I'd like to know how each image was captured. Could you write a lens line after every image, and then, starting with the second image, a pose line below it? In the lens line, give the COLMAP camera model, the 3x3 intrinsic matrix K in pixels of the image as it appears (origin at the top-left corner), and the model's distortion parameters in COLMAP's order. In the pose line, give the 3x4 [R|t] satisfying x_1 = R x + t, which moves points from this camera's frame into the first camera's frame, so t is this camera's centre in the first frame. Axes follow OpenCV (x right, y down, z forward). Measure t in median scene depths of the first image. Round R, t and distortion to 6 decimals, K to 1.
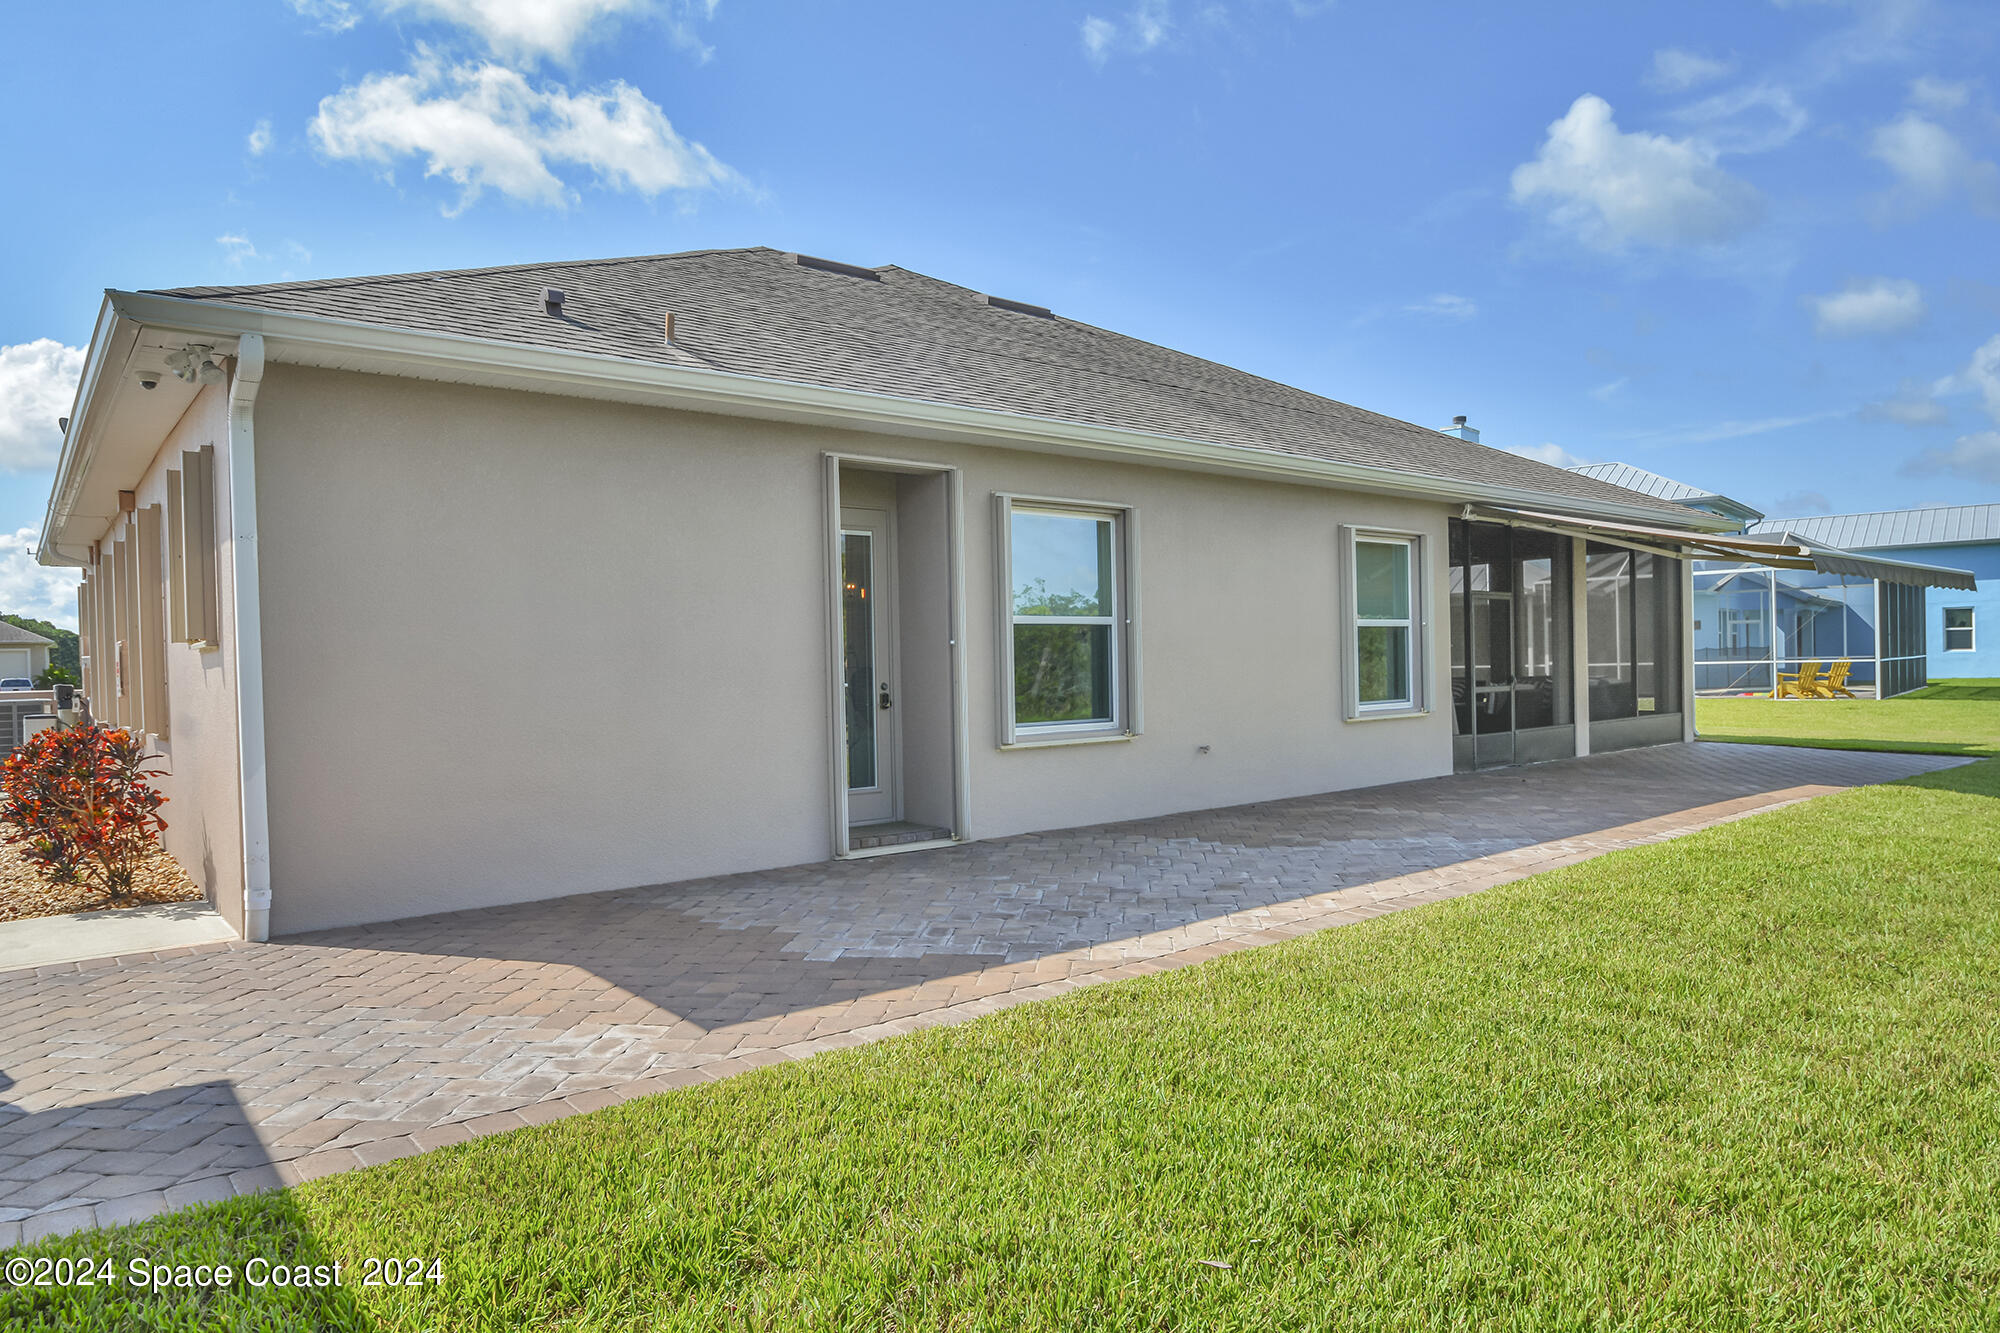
lens RADIAL K [[1209.1, 0, 1000.0], [0, 1209.1, 666.5], [0, 0, 1]] dist [-0.016528, -0.000472]
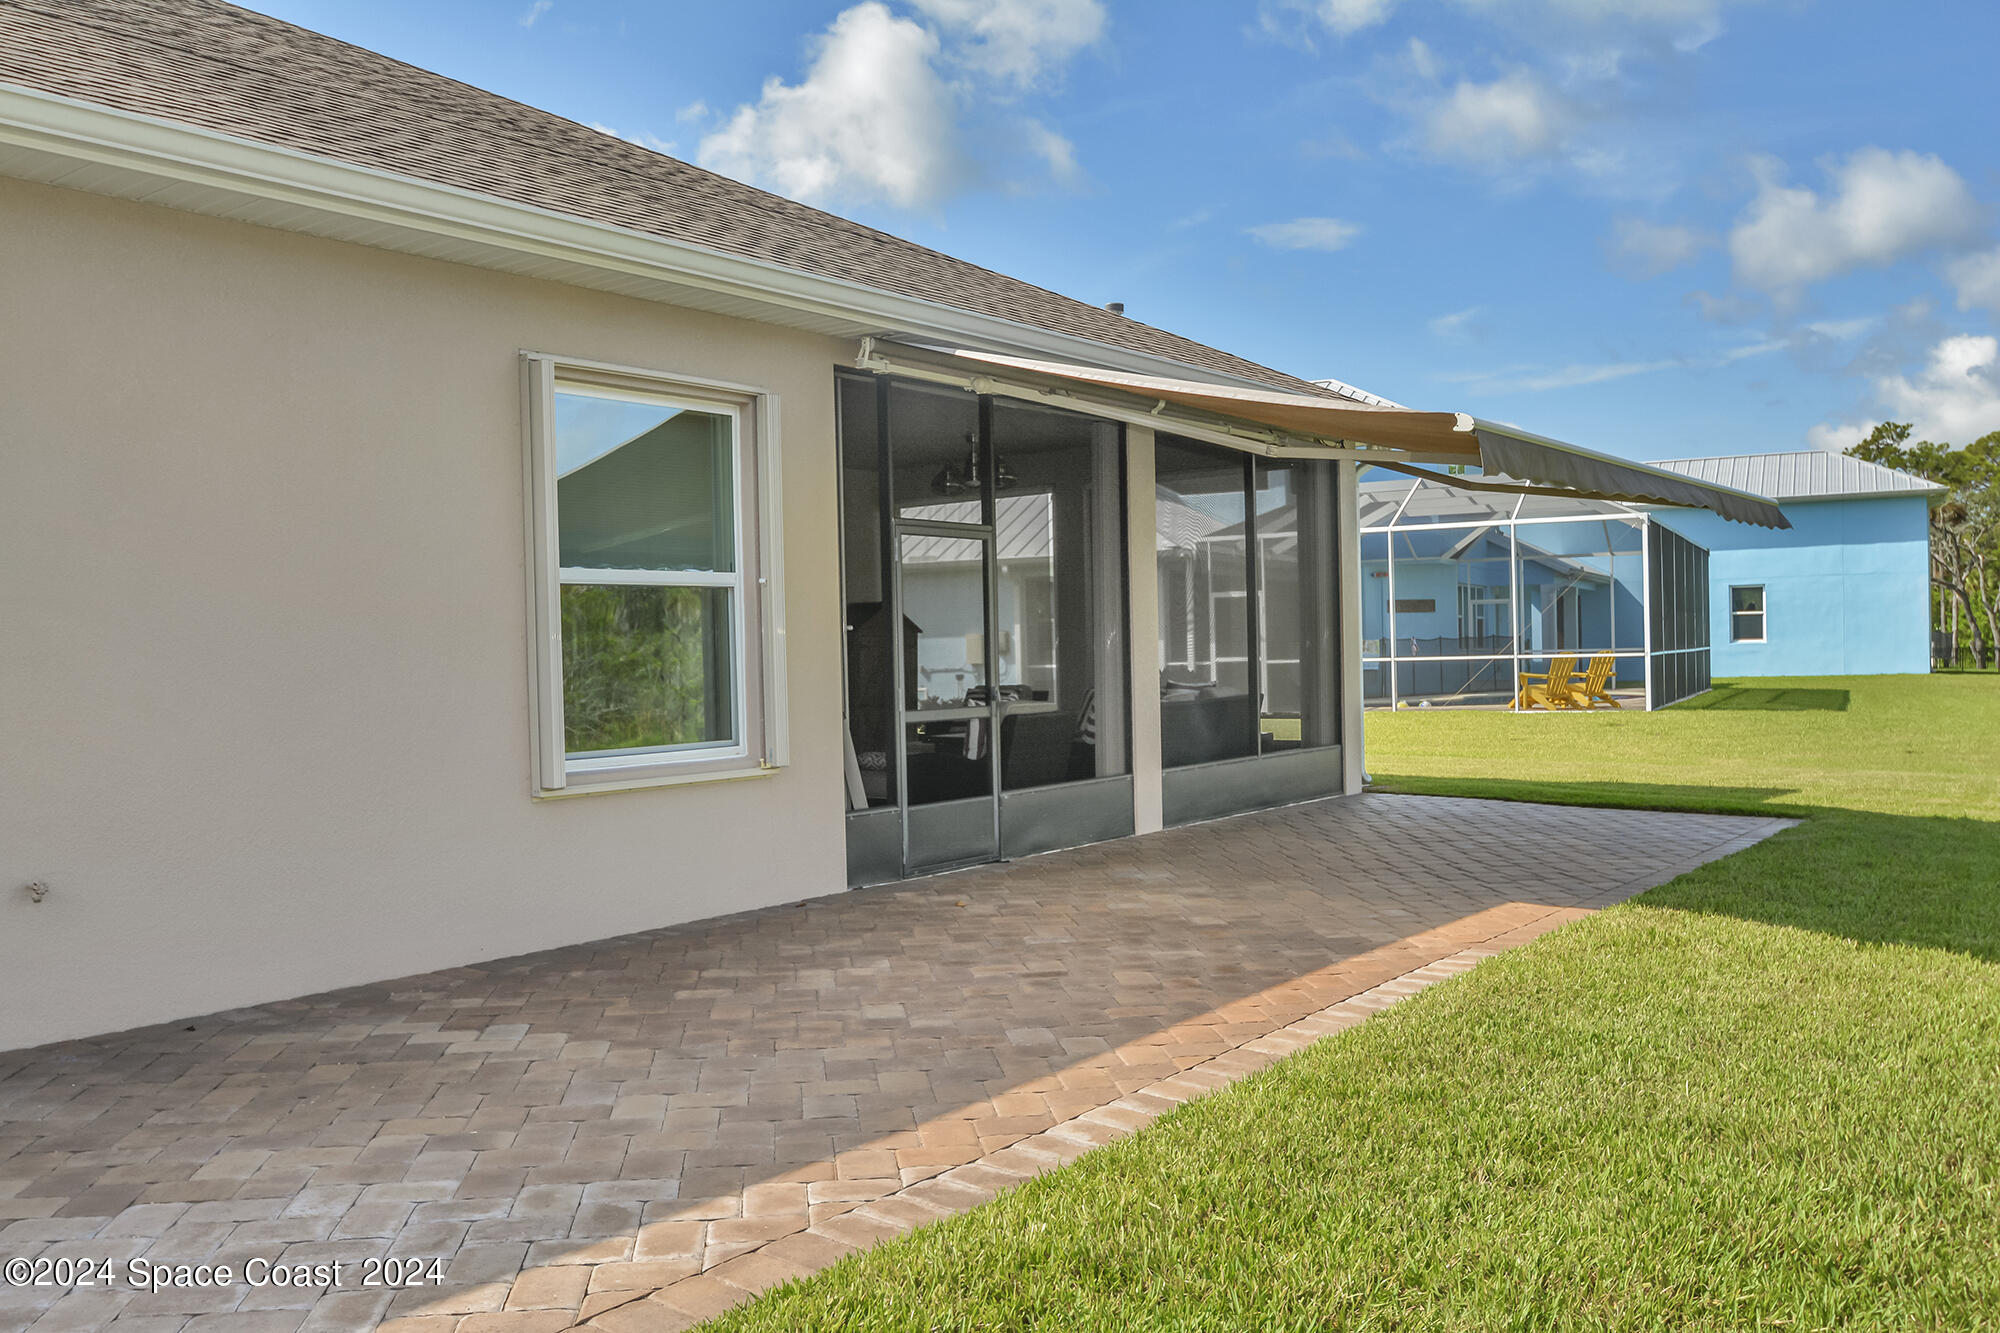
lens RADIAL K [[1529.2, 0, 1000.0], [0, 1529.2, 666.5], [0, 0, 1]] dist [-0.036098, 0.000170]
pose [[0.976236, -0.005940, 0.216630, 0.240759], [0.005810, 0.999982, 0.001239, -0.001683], [-0.216634, 0.000049, 0.976253, 0.303792]]
